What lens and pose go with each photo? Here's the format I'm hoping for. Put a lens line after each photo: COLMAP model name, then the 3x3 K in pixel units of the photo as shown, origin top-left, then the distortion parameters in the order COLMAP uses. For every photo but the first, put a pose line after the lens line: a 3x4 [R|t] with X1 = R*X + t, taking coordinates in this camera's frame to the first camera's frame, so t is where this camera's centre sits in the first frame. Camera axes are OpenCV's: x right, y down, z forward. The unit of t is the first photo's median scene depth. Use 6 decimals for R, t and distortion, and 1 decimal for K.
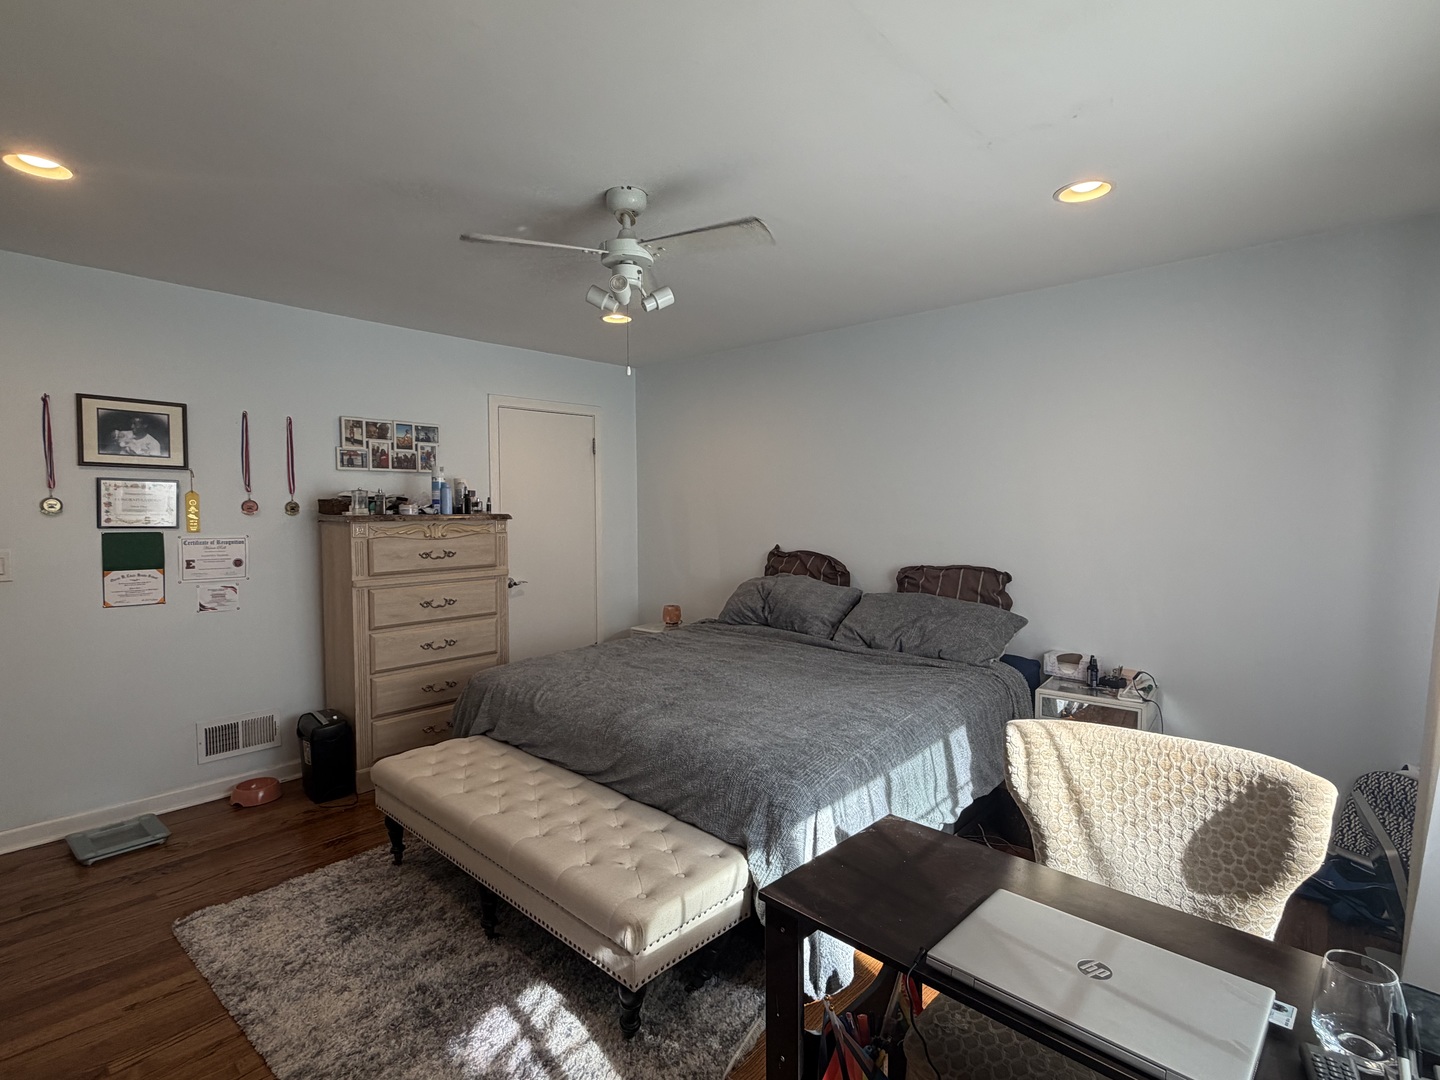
lens RADIAL K [[710.0, 0, 720.0], [0, 710.0, 540.0], [0, 0, 1]] dist [-0.002636, -0.000554]
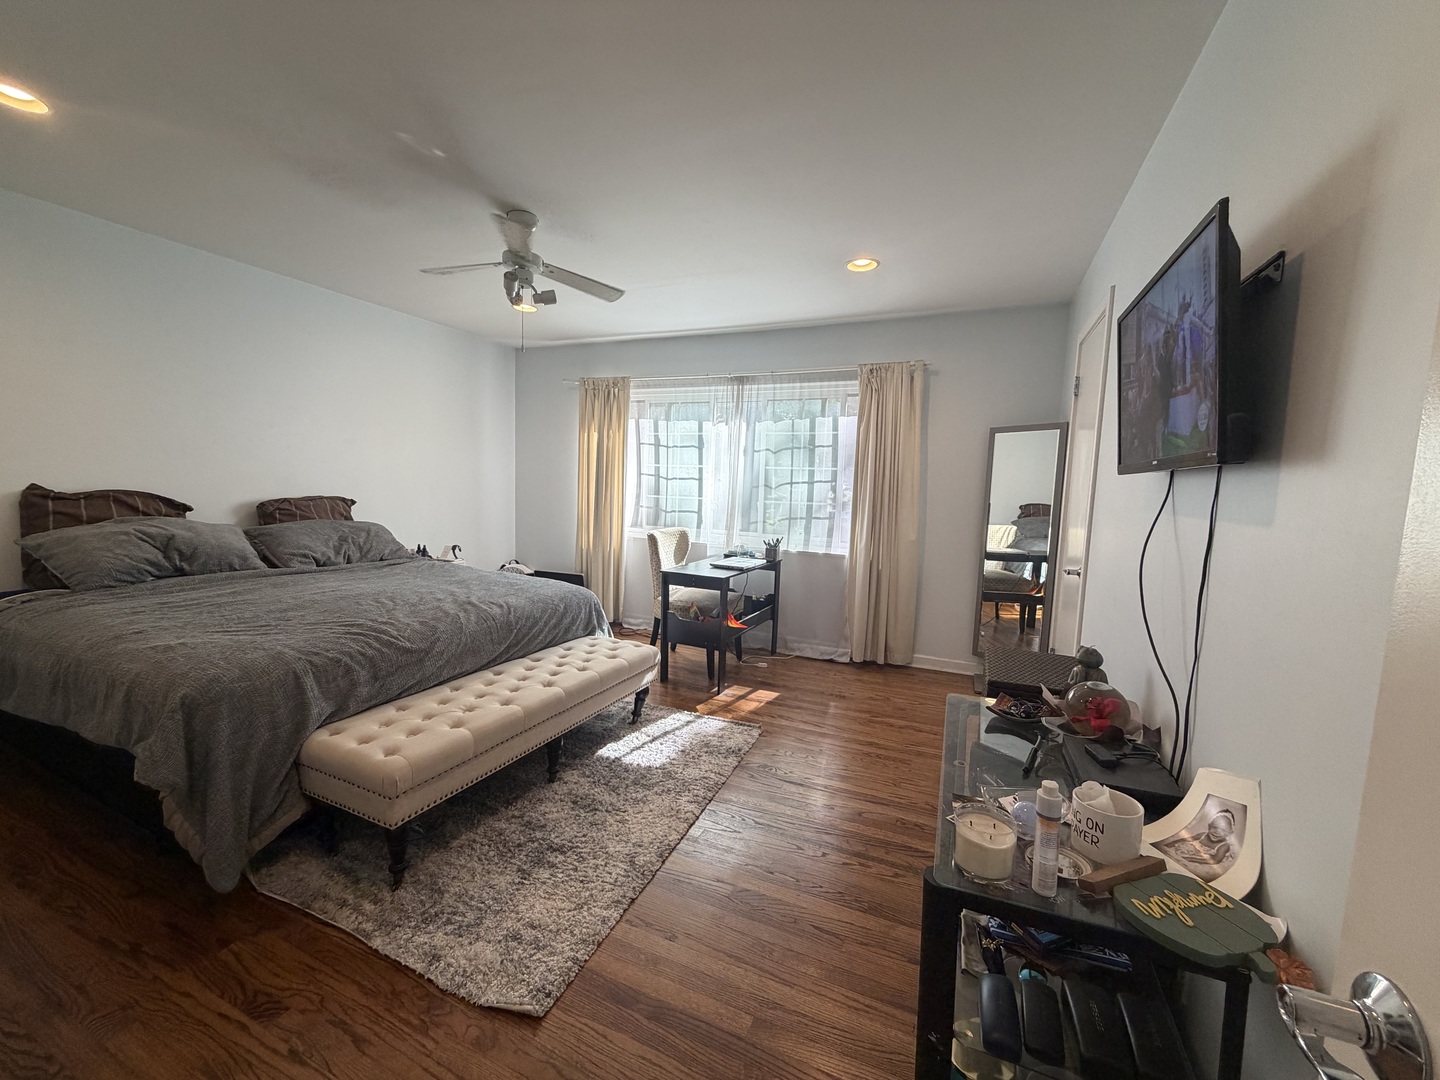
lens RADIAL K [[576.0, 0, 712.6], [0, 576.0, 537.3], [0, 0, 1]] dist [0.001587, -0.000252]
pose [[-0.295832, -0.102699, 0.949703, -0.822359], [0.008102, 0.993898, 0.110002, 0.002006], [-0.955206, 0.040237, -0.293194, 0.609258]]
